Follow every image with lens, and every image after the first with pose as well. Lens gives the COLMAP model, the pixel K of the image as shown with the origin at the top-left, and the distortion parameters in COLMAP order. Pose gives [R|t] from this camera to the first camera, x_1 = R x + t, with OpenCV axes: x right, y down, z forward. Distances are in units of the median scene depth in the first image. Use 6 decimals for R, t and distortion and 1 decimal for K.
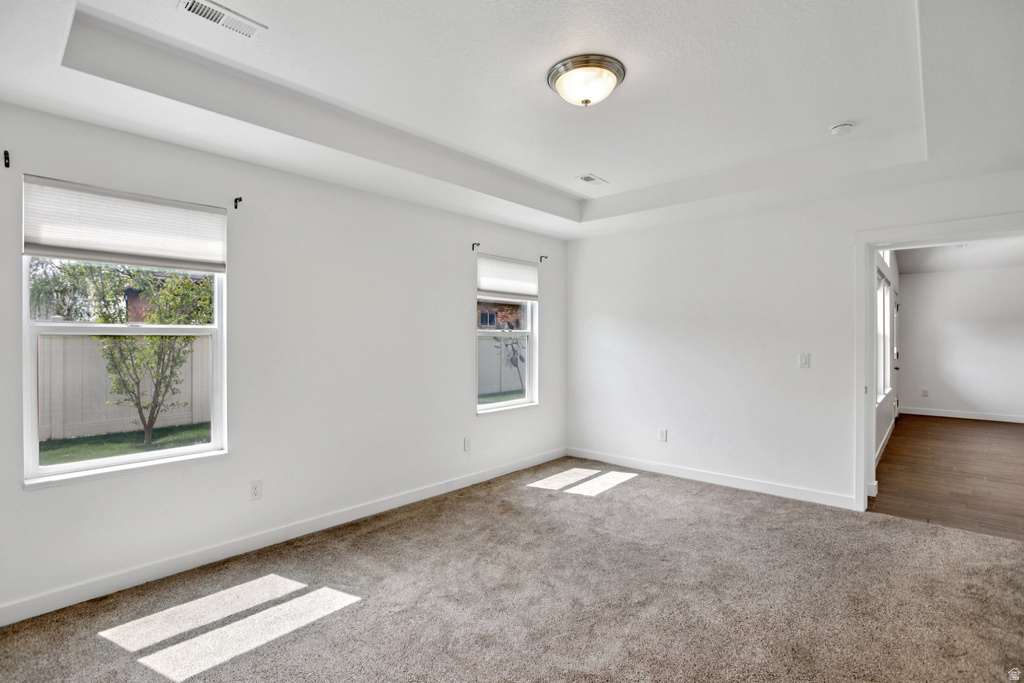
lens RADIAL K [[484.0, 0, 517.9], [0, 484.0, 333.6], [0, 0, 1]] dist [0.000587, 0.000134]
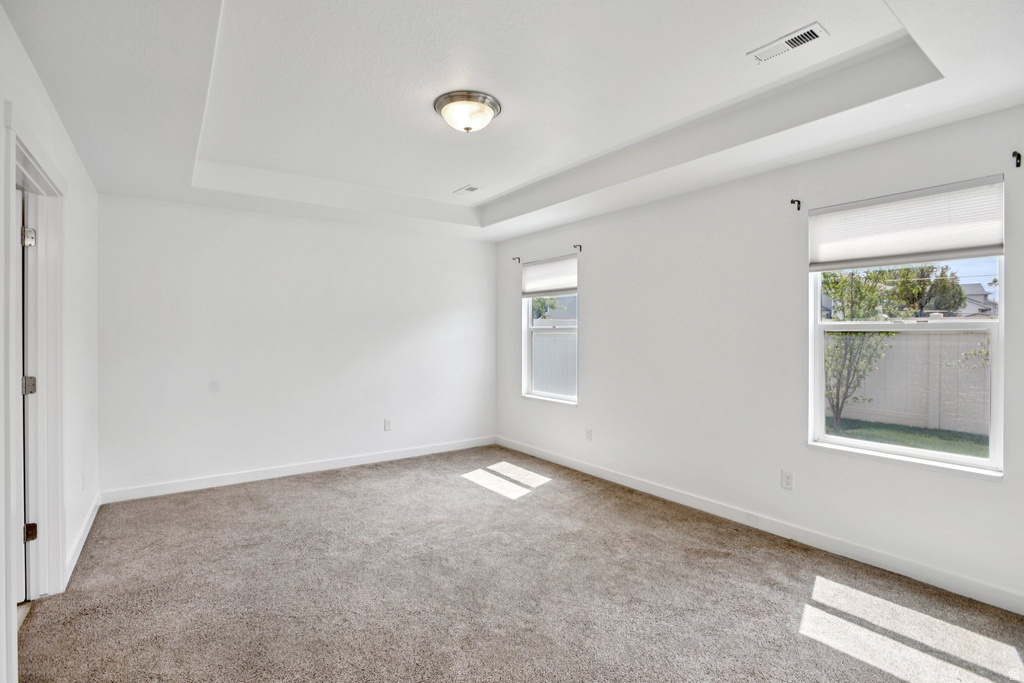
lens RADIAL K [[480.1, 0, 509.9], [0, 480.1, 337.7], [0, 0, 1]] dist [-0.058891, 0.024927]
pose [[-0.209200, 0.007316, -0.977846, 0.607665], [0.006154, 0.999962, 0.006165, 0.006628], [0.977854, -0.004728, -0.209237, 0.671919]]
